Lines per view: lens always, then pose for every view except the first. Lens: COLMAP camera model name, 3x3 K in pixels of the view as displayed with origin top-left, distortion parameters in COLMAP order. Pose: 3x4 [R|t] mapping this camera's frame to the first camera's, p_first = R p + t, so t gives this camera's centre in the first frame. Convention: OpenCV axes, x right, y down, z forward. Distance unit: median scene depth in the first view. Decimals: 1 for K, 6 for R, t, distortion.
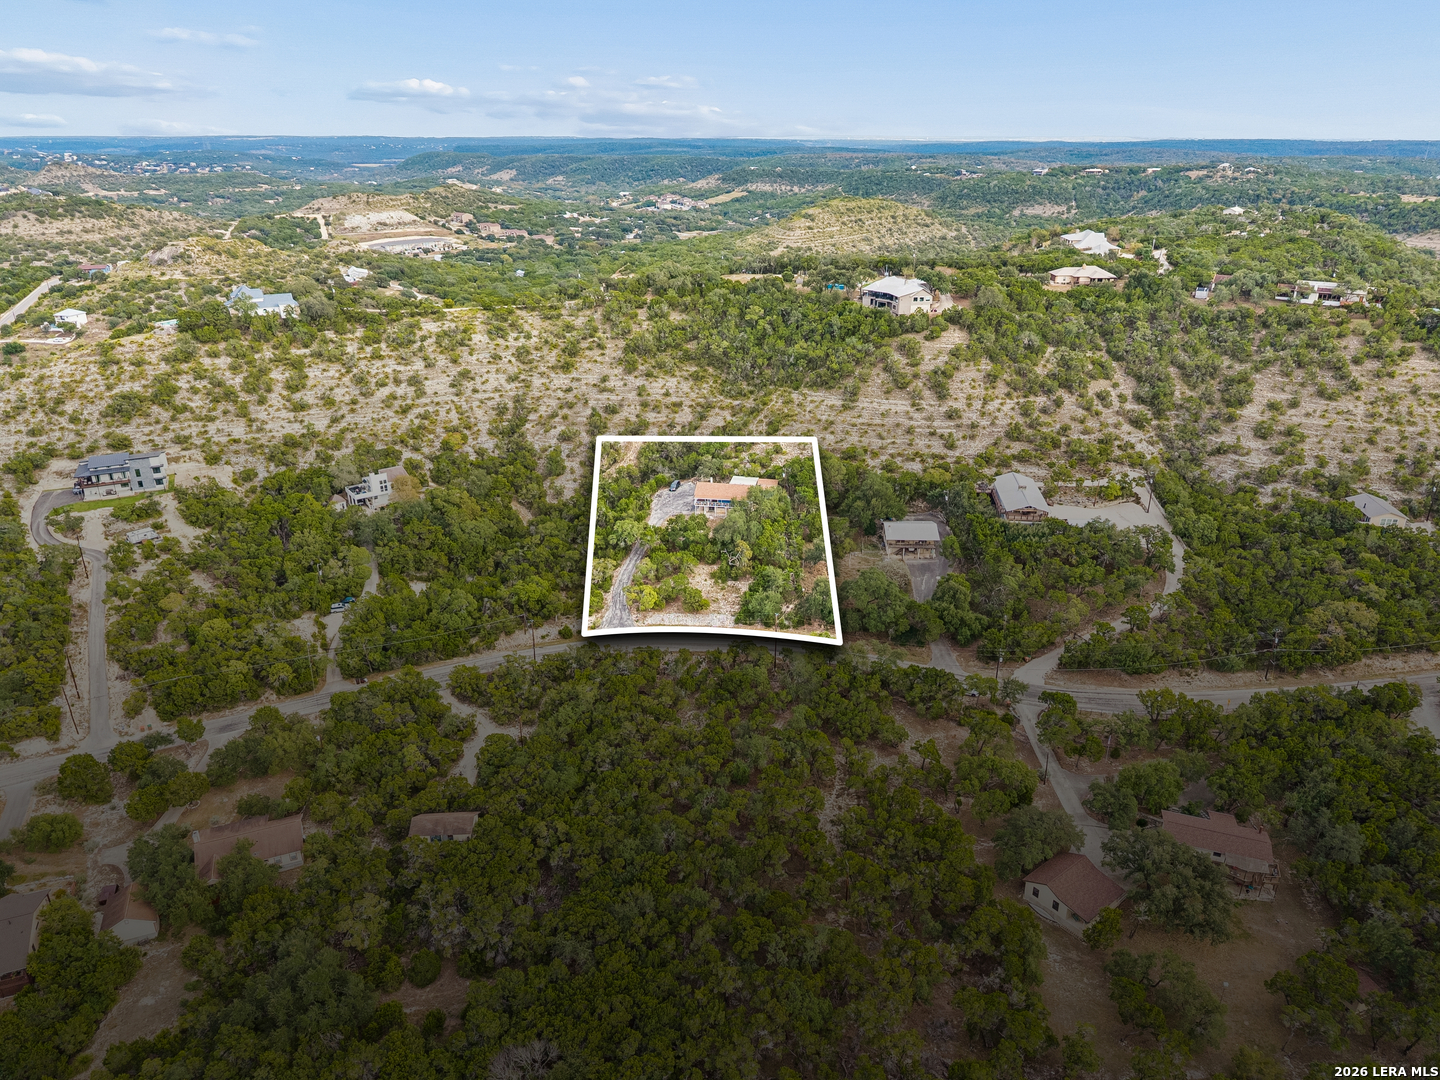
lens RADIAL K [[977.2, 0, 734.0], [0, 977.2, 555.3], [0, 0, 1]] dist [0.005522, -0.010195]
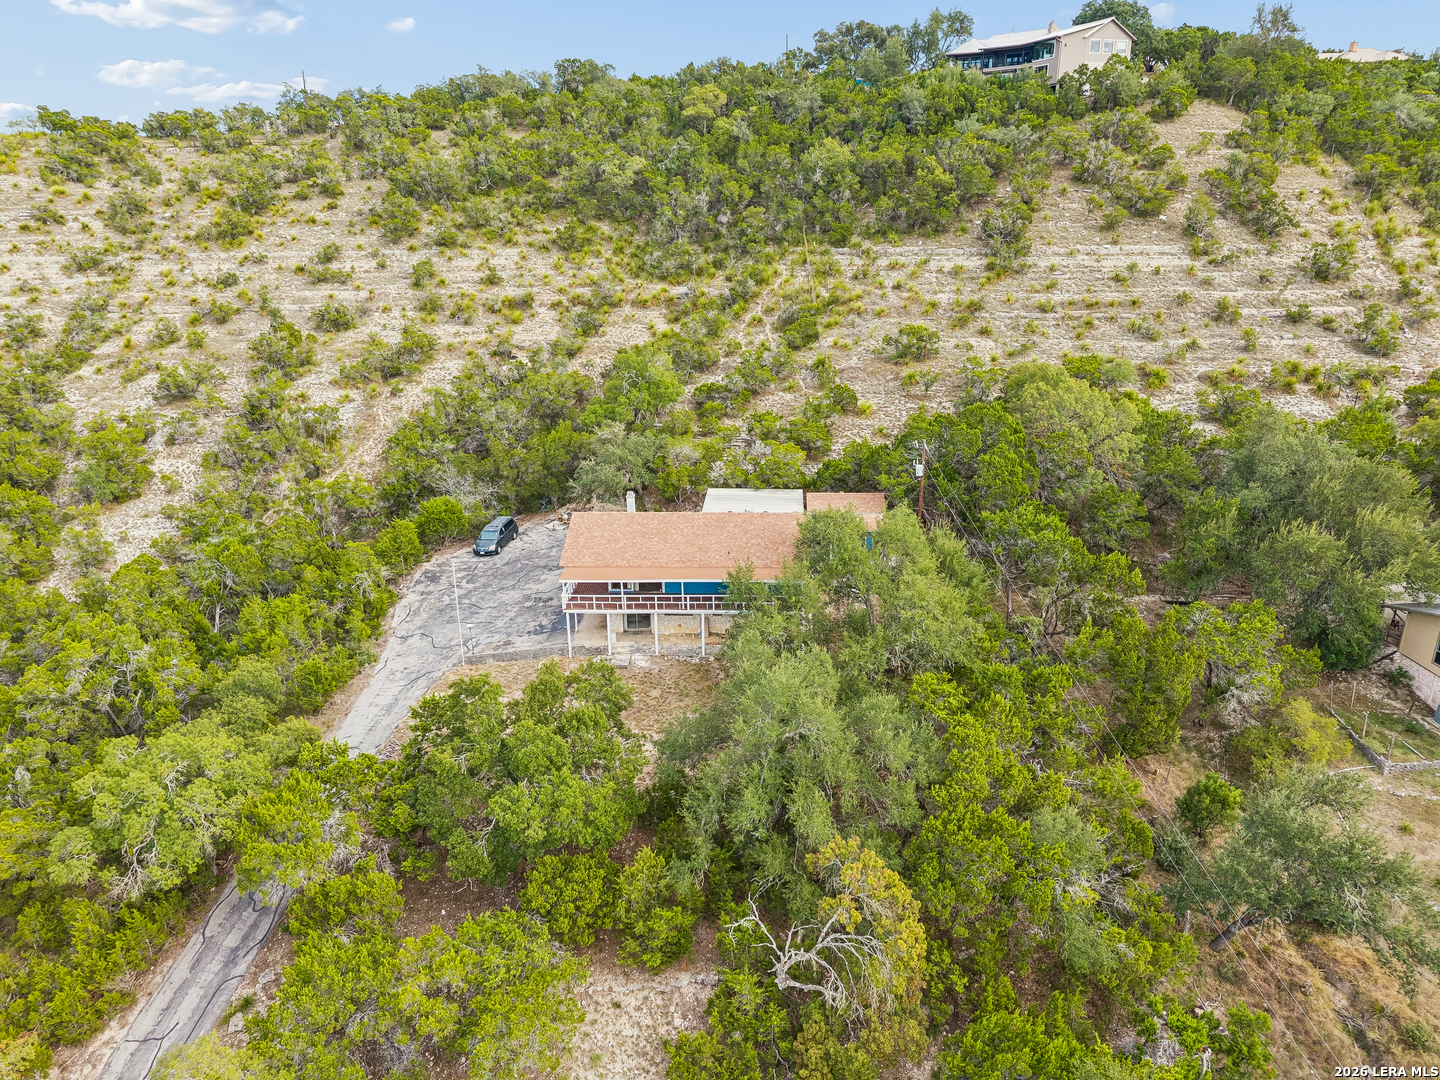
lens RADIAL K [[977.2, 0, 742.0], [0, 977.2, 534.7], [0, 0, 1]] dist [0.005522, -0.010195]
pose [[0.992792, -0.049622, 0.109092, -0.019491], [0.057477, 0.995884, -0.070079, -0.037263], [-0.105165, 0.075844, 0.991558, 0.657123]]
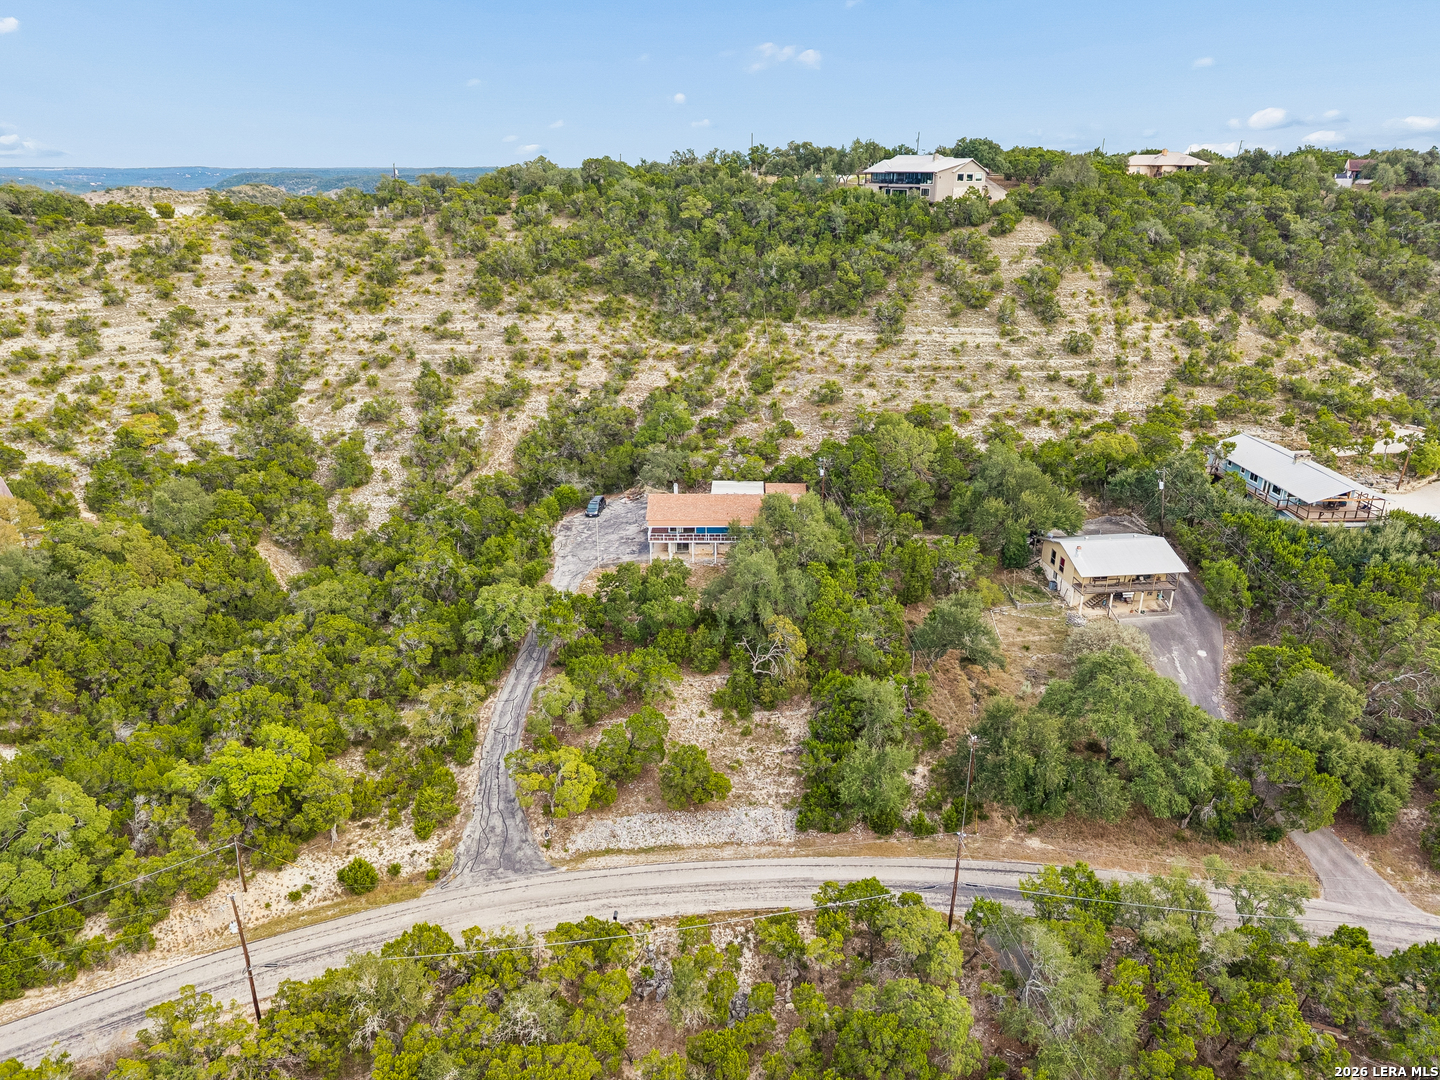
lens RADIAL K [[977.2, 0, 742.9], [0, 977.2, 539.8], [0, 0, 1]] dist [0.005522, -0.010195]
pose [[0.987683, -0.054670, 0.146606, -0.054986], [0.060956, 0.997389, -0.038725, -0.020325], [-0.144106, 0.047185, 0.988437, 0.448483]]
